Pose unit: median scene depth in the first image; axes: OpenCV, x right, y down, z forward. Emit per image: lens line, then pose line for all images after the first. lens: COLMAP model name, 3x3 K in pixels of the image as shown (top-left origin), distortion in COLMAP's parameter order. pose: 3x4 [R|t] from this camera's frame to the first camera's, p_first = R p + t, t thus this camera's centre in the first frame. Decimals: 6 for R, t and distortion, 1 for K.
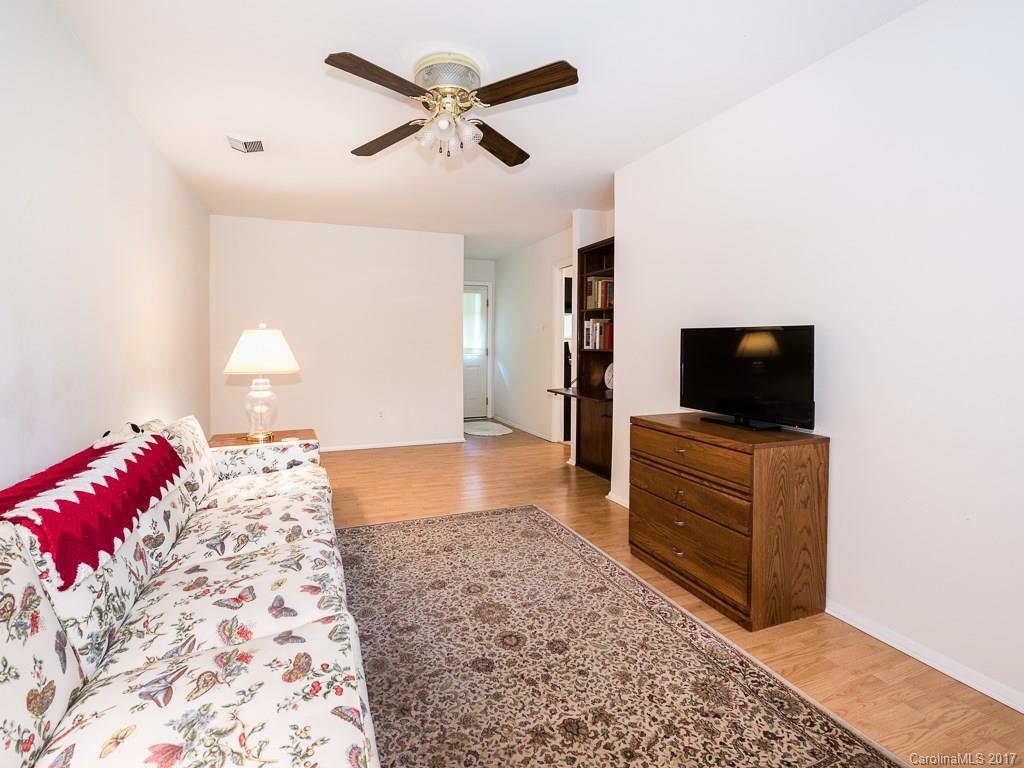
lens RADIAL K [[465.1, 0, 509.7], [0, 465.1, 346.5], [0, 0, 1]] dist [-0.007057, -0.000855]
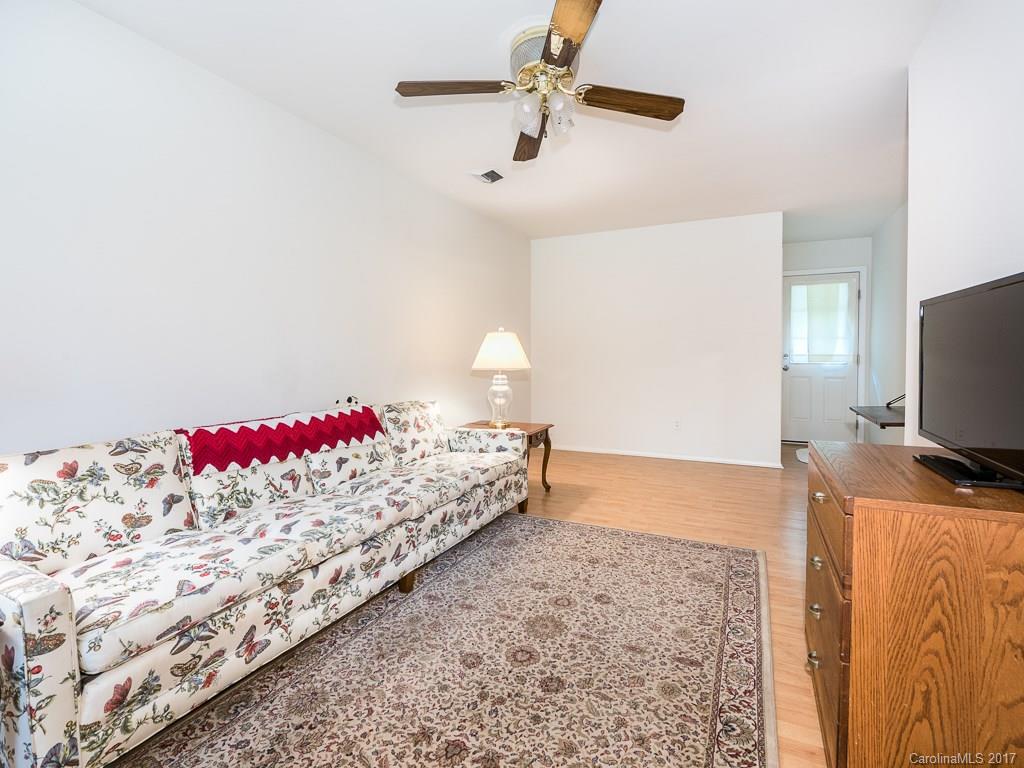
lens RADIAL K [[493.0, 0, 539.3], [0, 493.0, 362.2], [0, 0, 1]] dist [-0.004065, -0.001664]
pose [[0.707626, 0.005242, -0.706568, 0.576667], [-0.000048, 0.999973, 0.007370, 0.040931], [0.706587, -0.005182, 0.707607, 0.280054]]
